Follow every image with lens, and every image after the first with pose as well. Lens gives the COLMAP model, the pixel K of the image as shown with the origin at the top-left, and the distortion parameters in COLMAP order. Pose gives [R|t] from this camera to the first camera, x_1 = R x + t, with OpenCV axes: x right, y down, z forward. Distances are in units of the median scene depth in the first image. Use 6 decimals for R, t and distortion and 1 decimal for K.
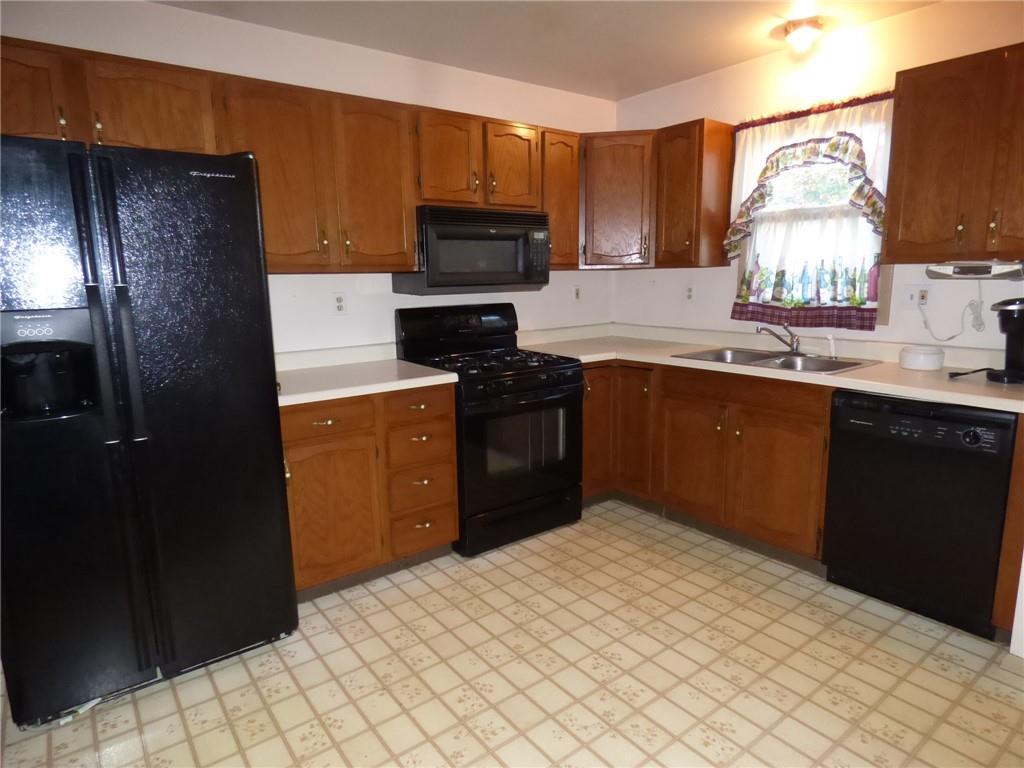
lens RADIAL K [[620.8, 0, 507.3], [0, 620.8, 386.7], [0, 0, 1]] dist [-0.007604, -0.000535]
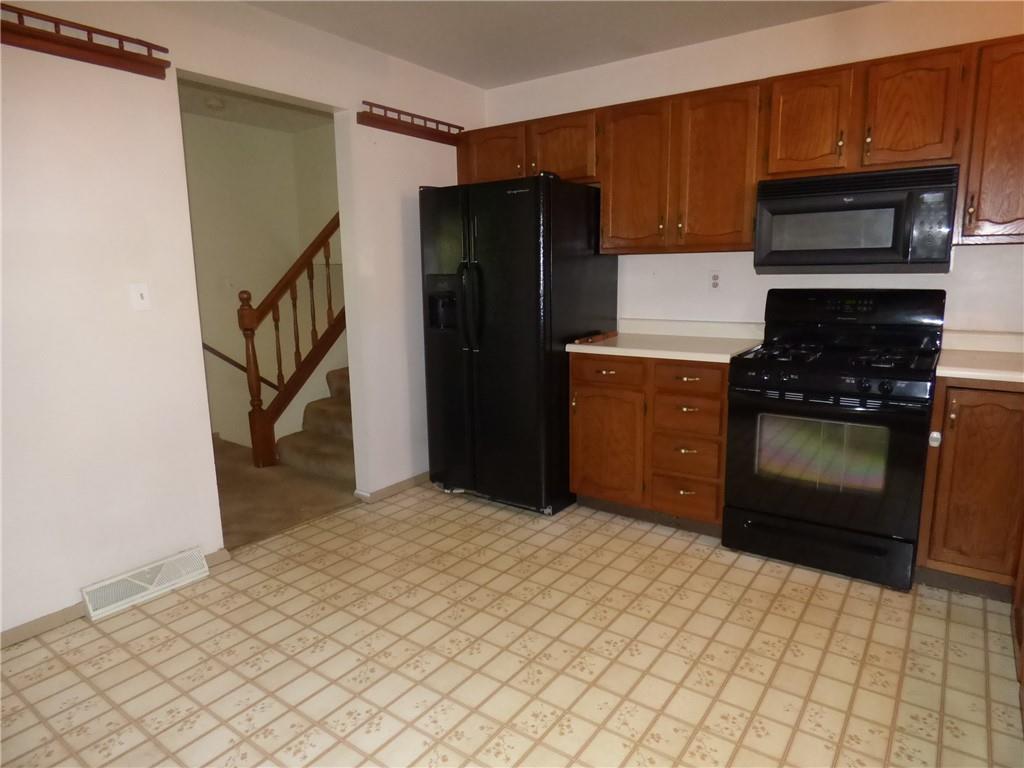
lens RADIAL K [[620.8, 0, 507.3], [0, 620.8, 386.7], [0, 0, 1]] dist [-0.007604, -0.000535]
pose [[0.289611, 0.185335, -0.939030, 0.696585], [-0.163159, 0.976274, 0.142365, -0.050344], [0.943136, 0.111981, 0.312979, 0.348258]]
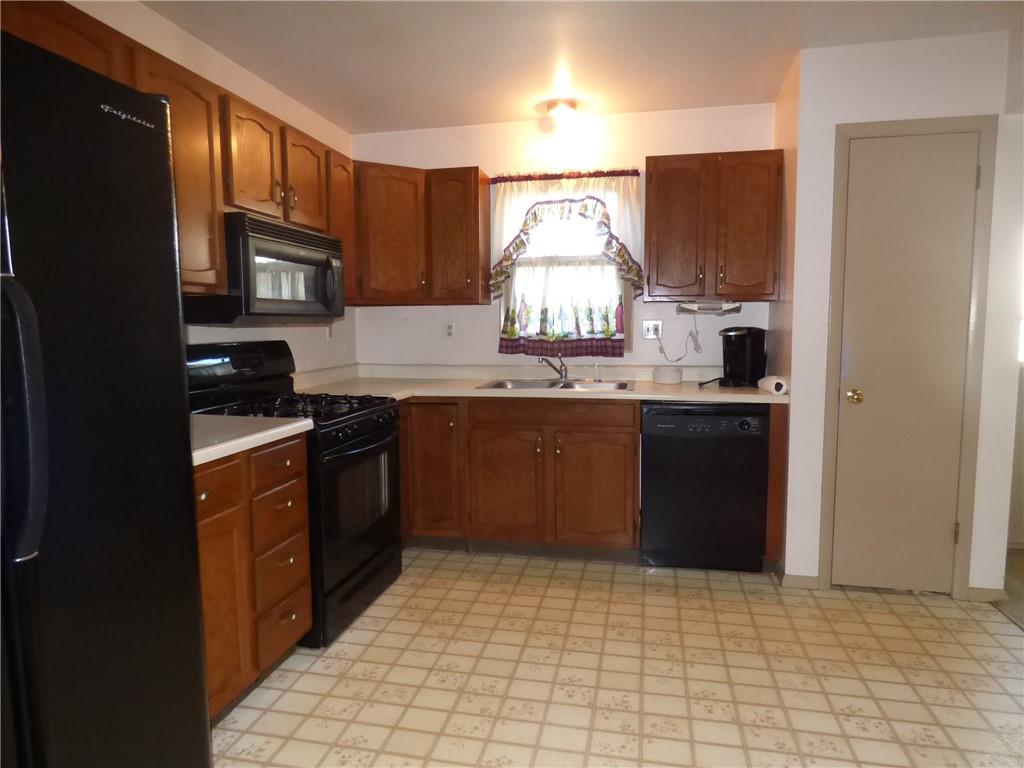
lens RADIAL K [[644.3, 0, 512.0], [0, 644.3, 384.0], [0, 0, 1]] dist [0.020699, -0.001230]
pose [[0.756792, -0.049332, 0.651791, -0.409949], [0.110717, 0.992414, -0.053441, 0.007704], [-0.644211, 0.112608, 0.756513, 0.167582]]
